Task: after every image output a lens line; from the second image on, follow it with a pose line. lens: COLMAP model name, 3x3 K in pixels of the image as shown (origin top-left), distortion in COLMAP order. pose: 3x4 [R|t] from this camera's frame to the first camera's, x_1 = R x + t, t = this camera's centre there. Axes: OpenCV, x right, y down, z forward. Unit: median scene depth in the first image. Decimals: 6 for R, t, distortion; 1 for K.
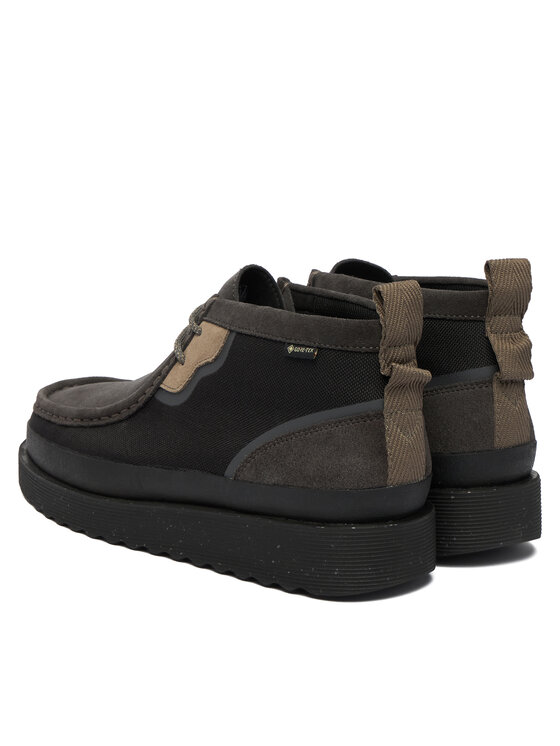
lens RADIAL K [[1282.0, 0, 280.0], [0, 1282.0, 373.0], [0, 0, 1]] dist [-0.000387, 0.012937]
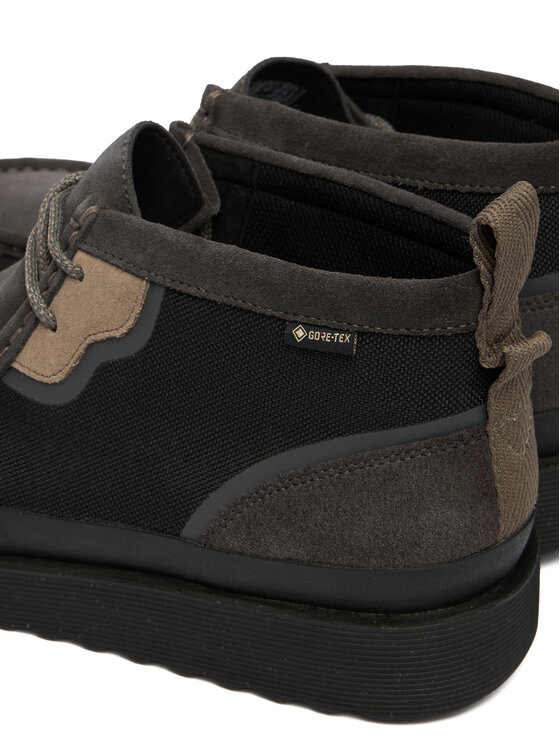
lens RADIAL K [[1356.6, 0, 280.0], [0, 1356.6, 286.7], [0, 0, 1]] dist [0.013702, 0.108191]
pose [[0.956253, -0.174183, 0.235034, -0.125760], [0.108628, 0.957398, 0.267562, -0.184741], [-0.271626, -0.230326, 0.934435, 0.463534]]
